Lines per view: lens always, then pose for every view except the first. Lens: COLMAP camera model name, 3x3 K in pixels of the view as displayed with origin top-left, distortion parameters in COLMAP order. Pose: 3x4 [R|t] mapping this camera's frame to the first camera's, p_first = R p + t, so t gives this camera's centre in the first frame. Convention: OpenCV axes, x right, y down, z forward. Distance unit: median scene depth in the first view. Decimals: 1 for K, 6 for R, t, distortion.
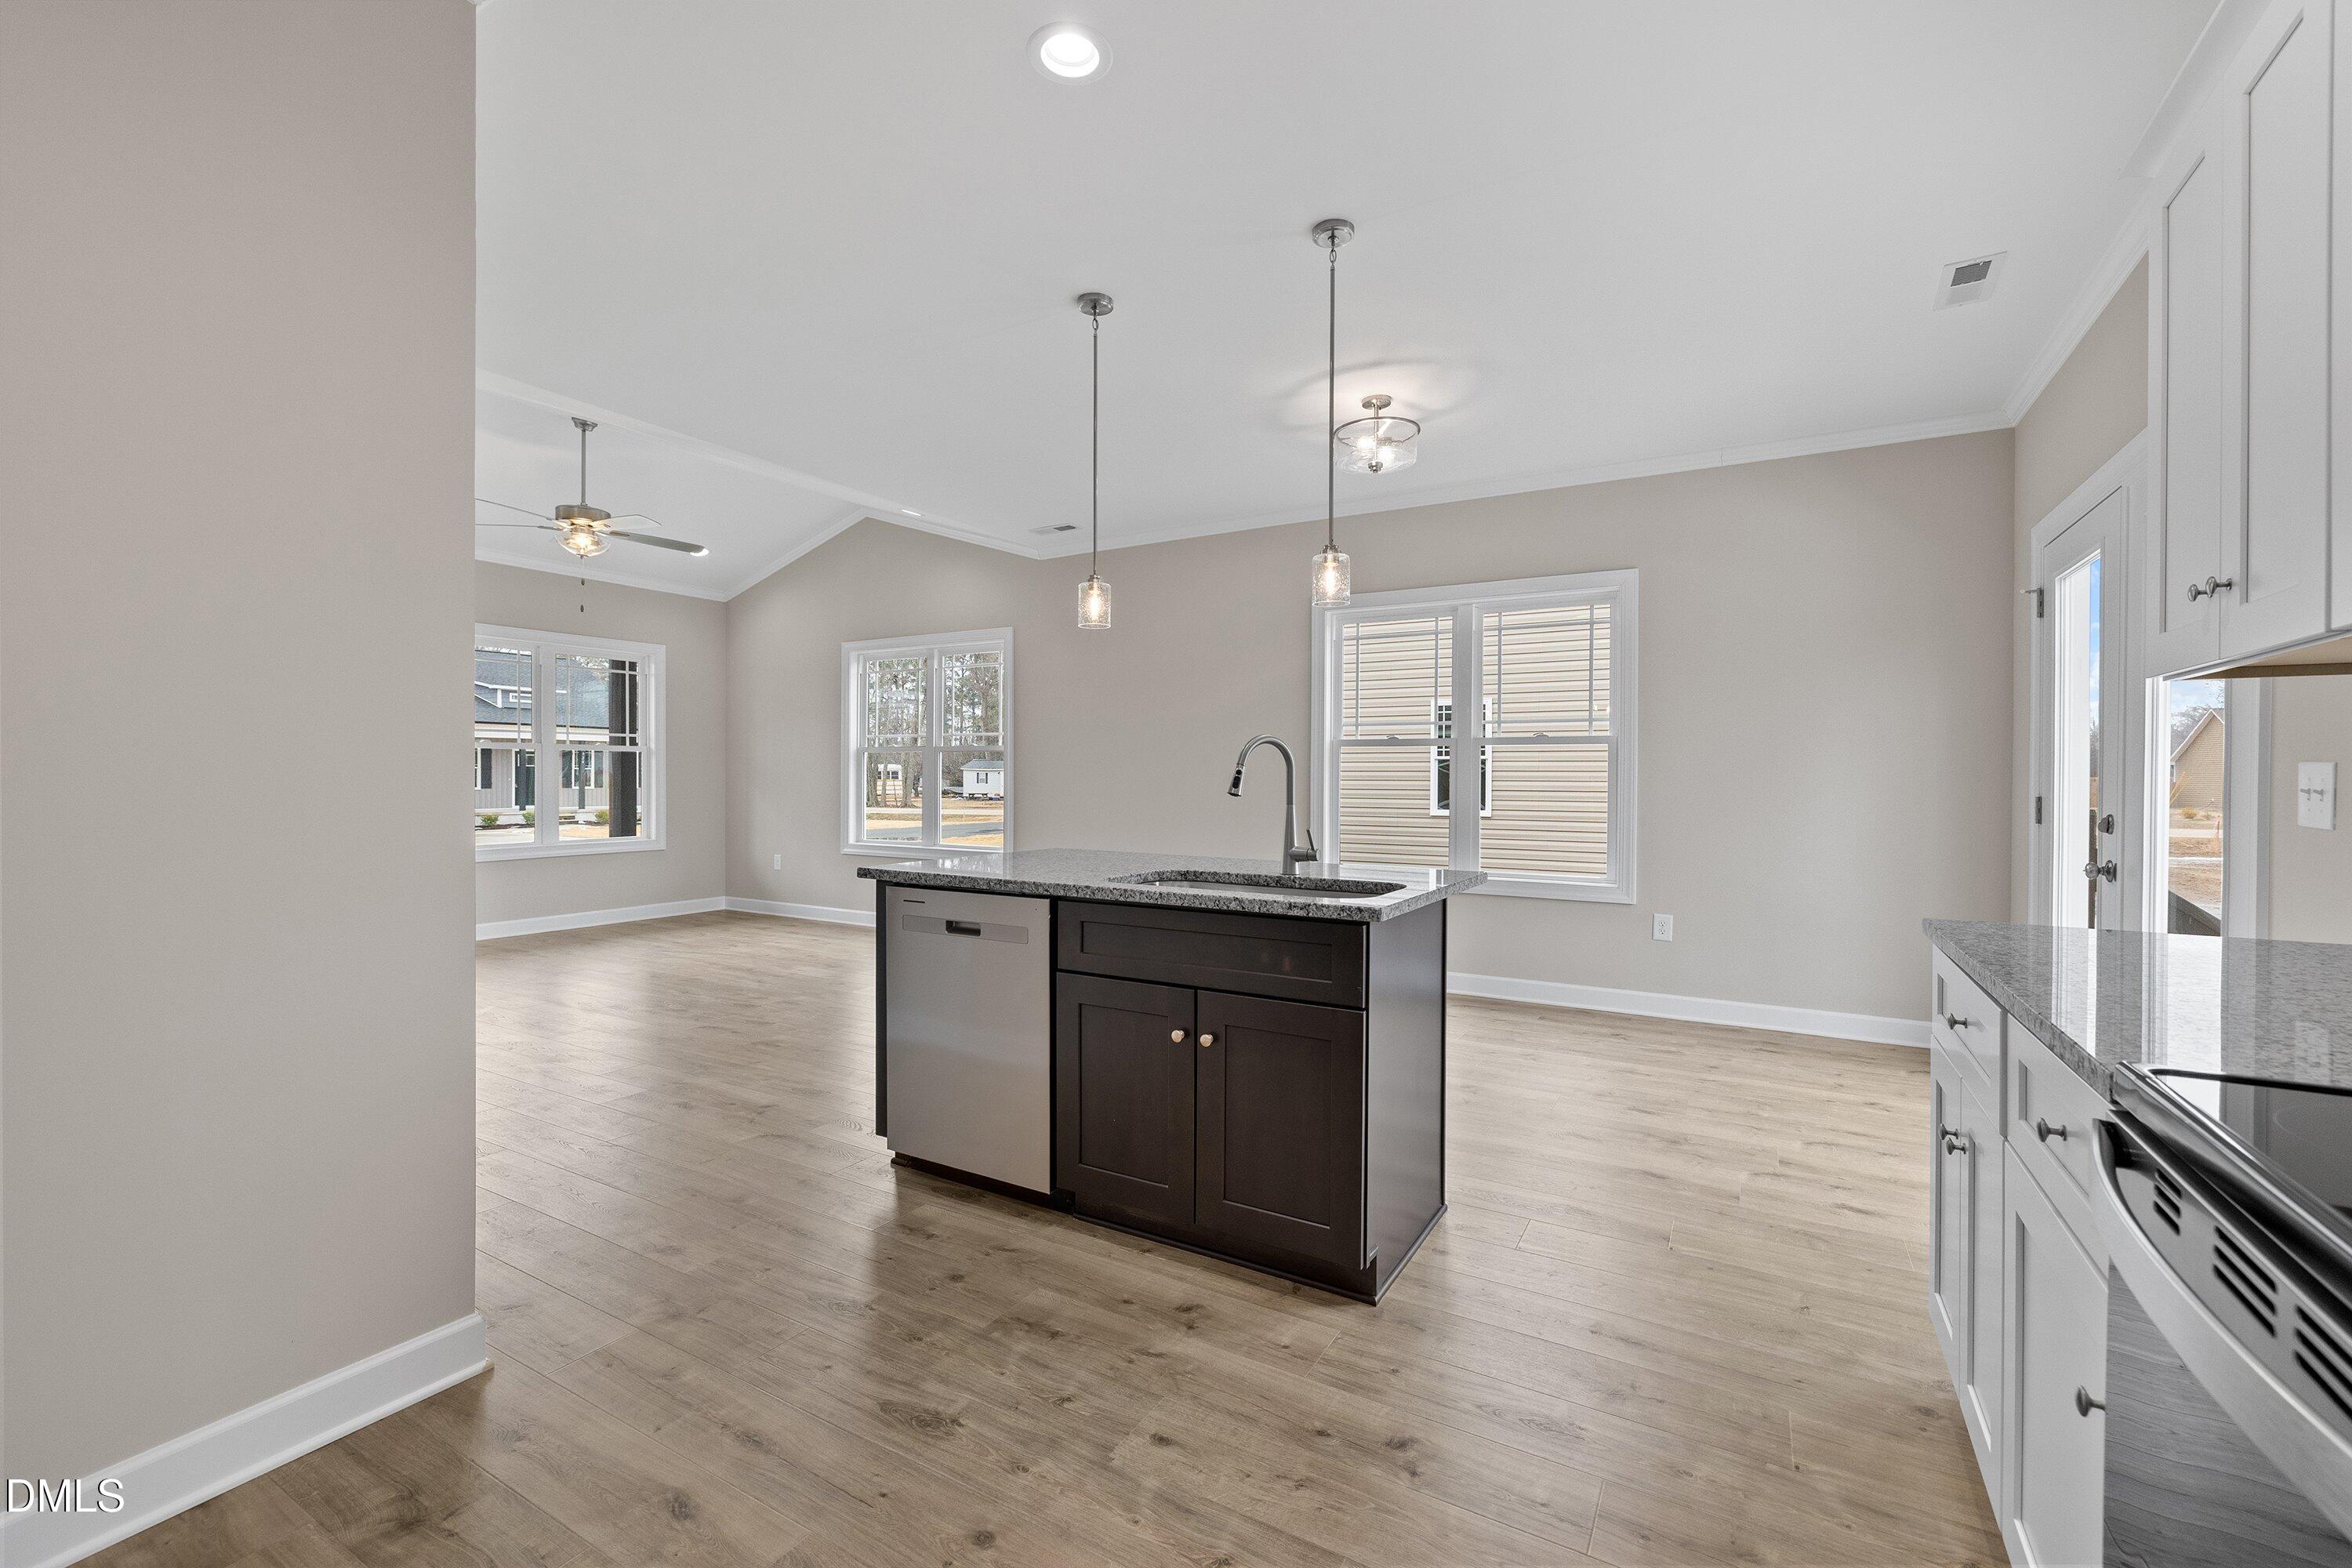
lens RADIAL K [[981.4, 0, 1176.0], [0, 981.4, 784.0], [0, 0, 1]] dist [-0.000363, 0.000349]
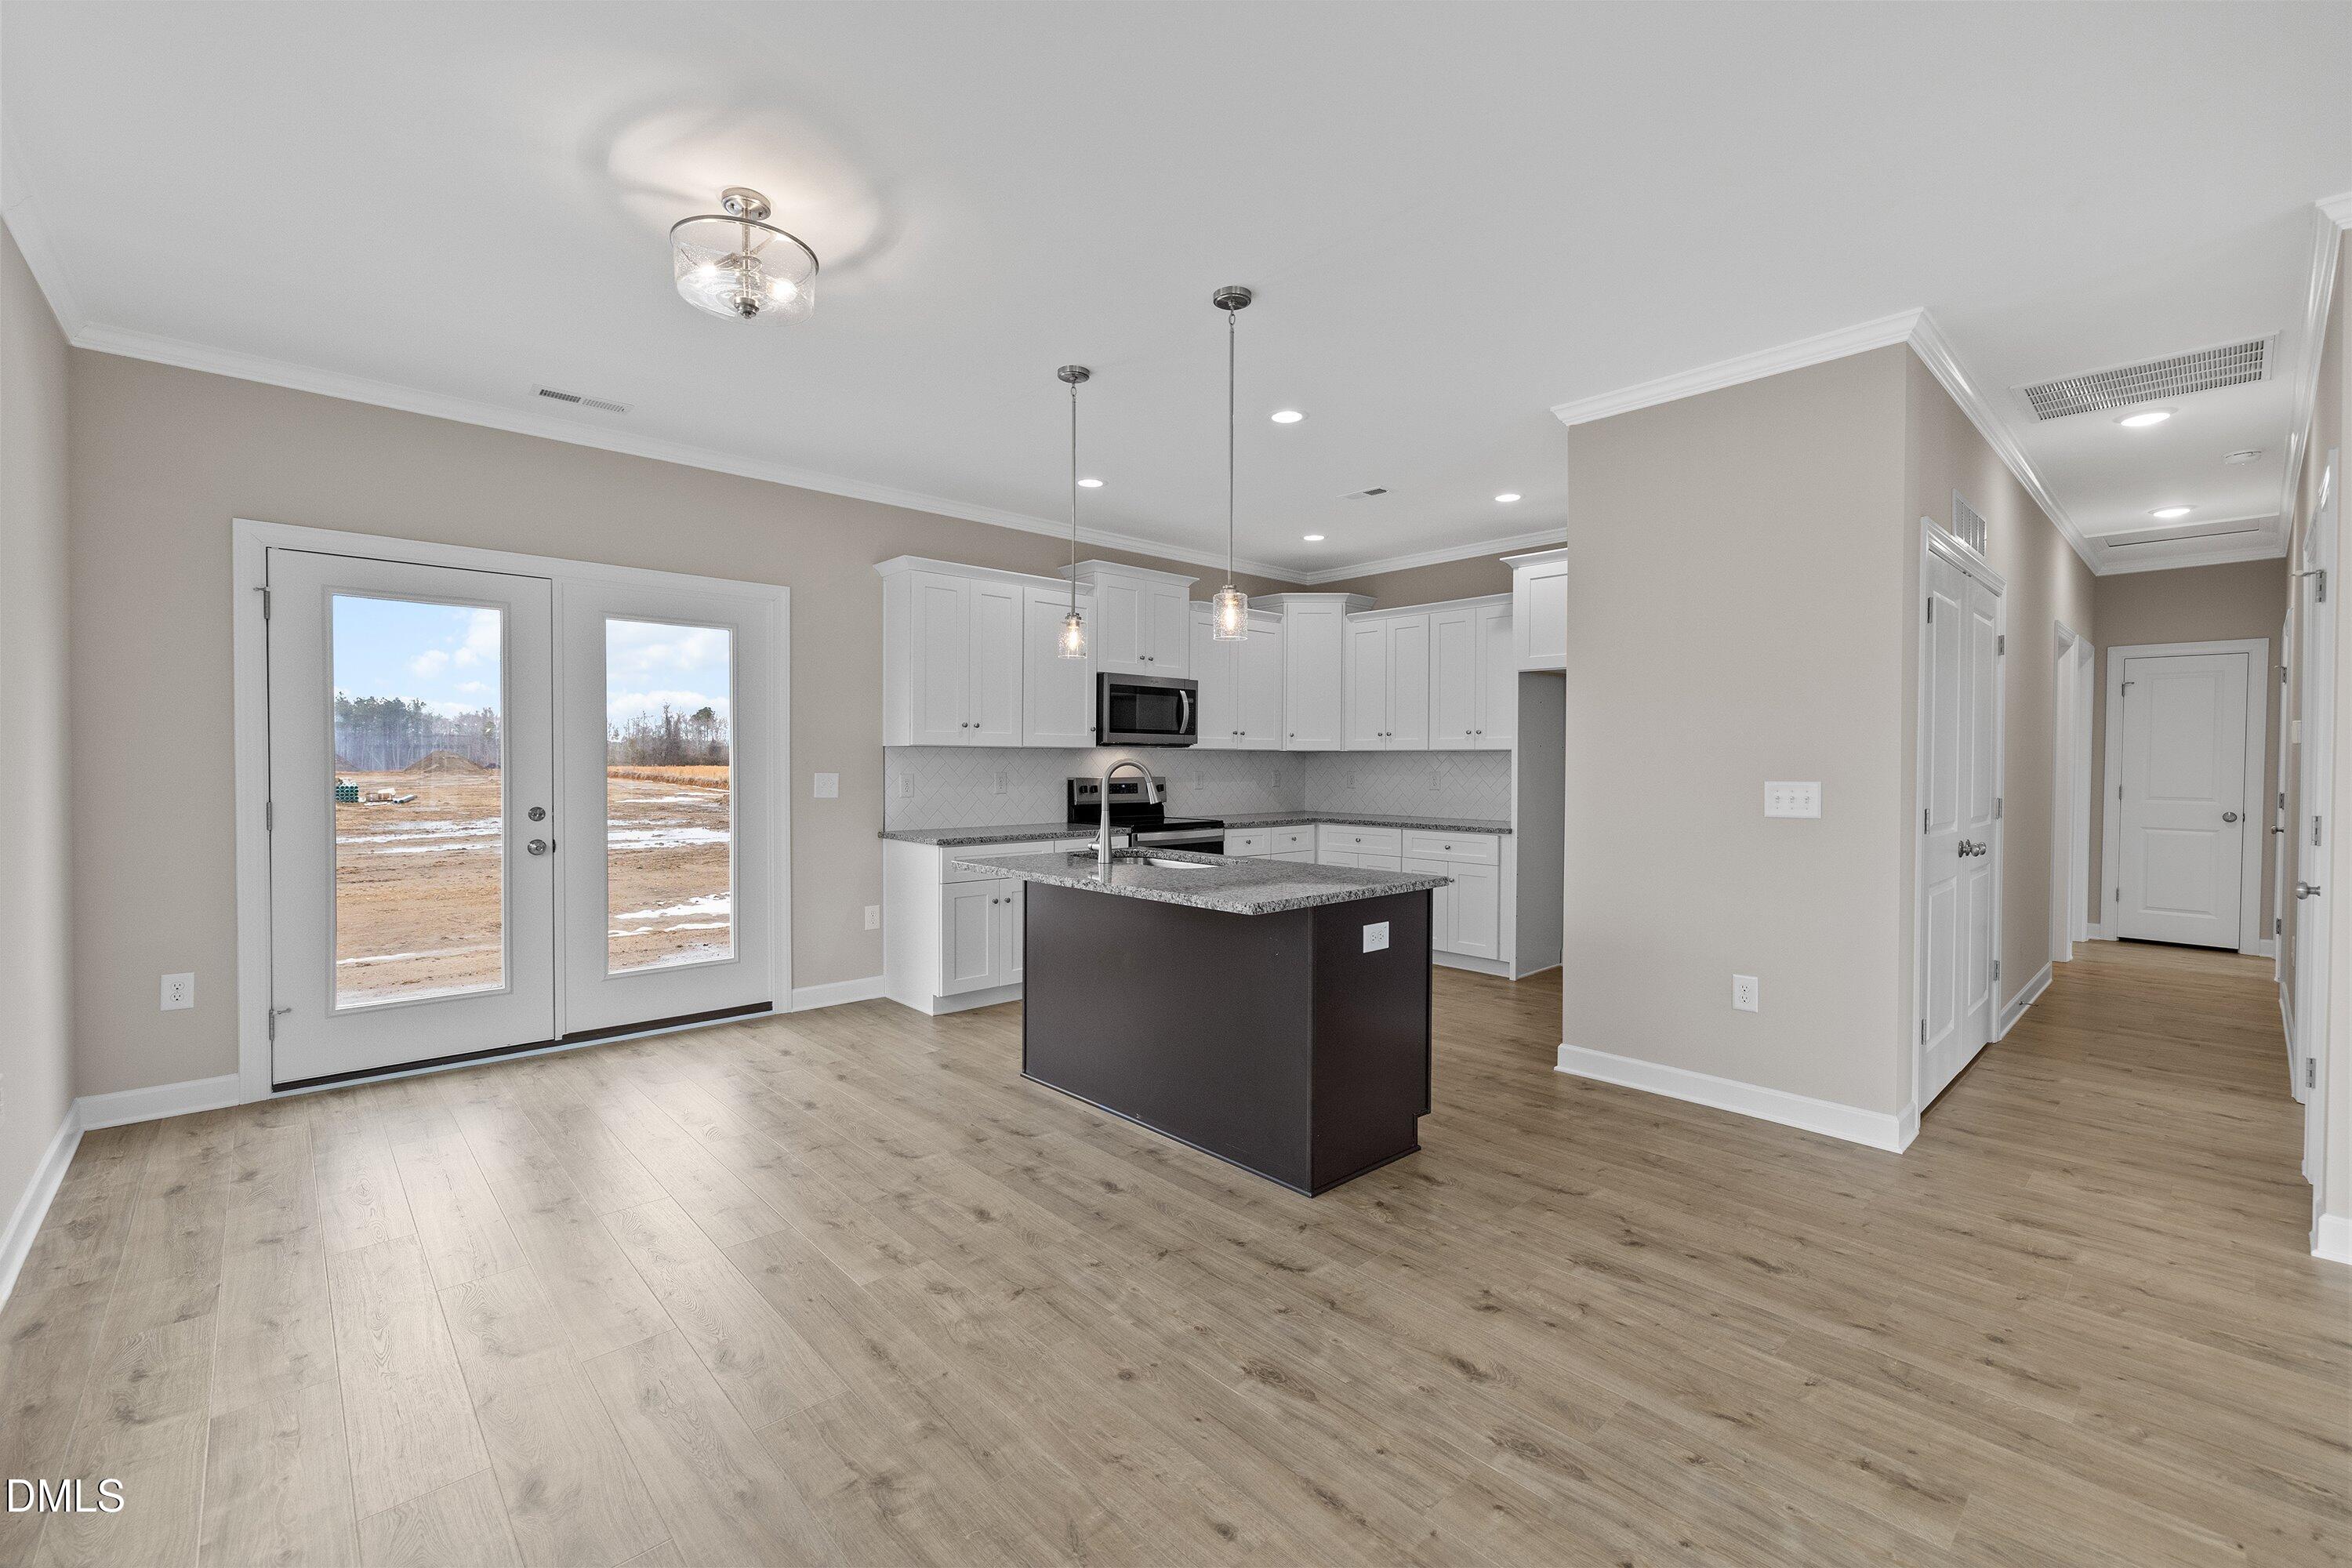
lens RADIAL K [[988.1, 0, 1180.9], [0, 988.1, 779.3], [0, 0, 1]] dist [-0.000732, 0.000152]
pose [[-0.956979, -0.014329, 0.289804, -0.183288], [-0.006510, 0.999589, 0.027929, -0.029221], [-0.290085, 0.024841, -0.956679, 1.117245]]
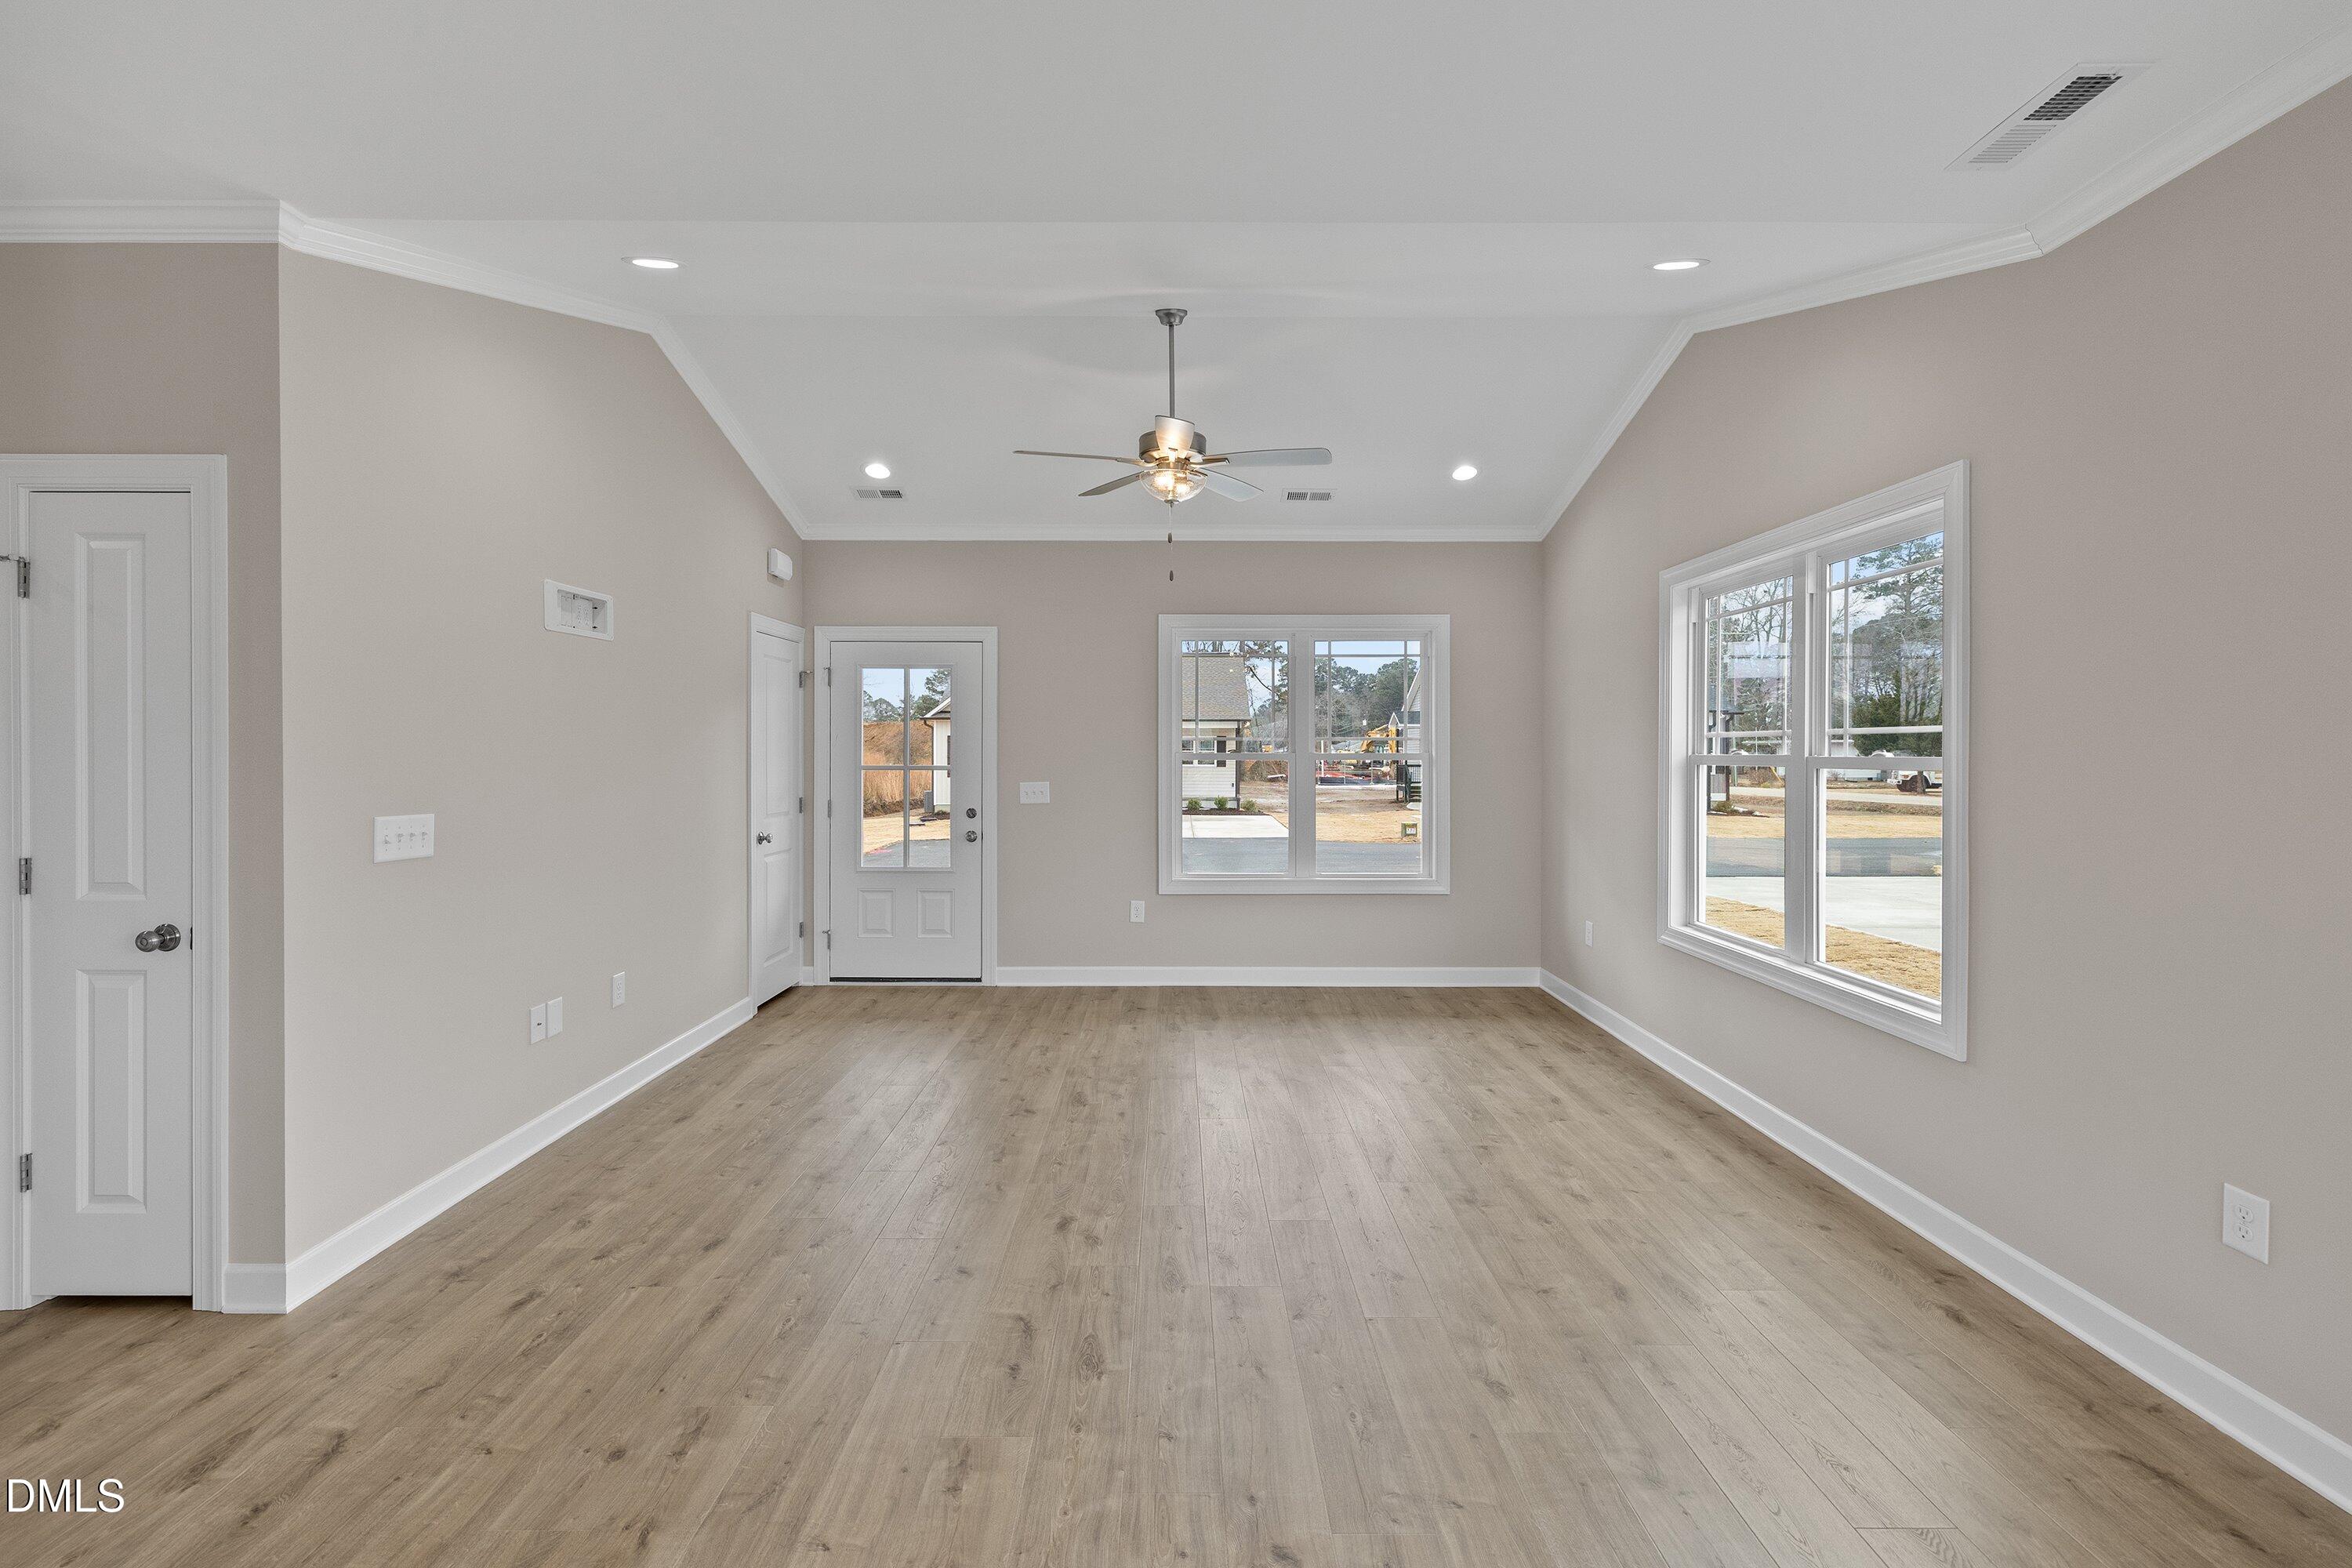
lens RADIAL K [[997.0, 0, 1178.3], [0, 997.0, 754.9], [0, 0, 1]] dist [-0.000693, -0.000100]
pose [[0.507794, -0.001297, -0.861478, 0.021375], [-0.006737, 0.999962, -0.005477, -0.044951], [0.861452, 0.008585, 0.507766, 0.645054]]
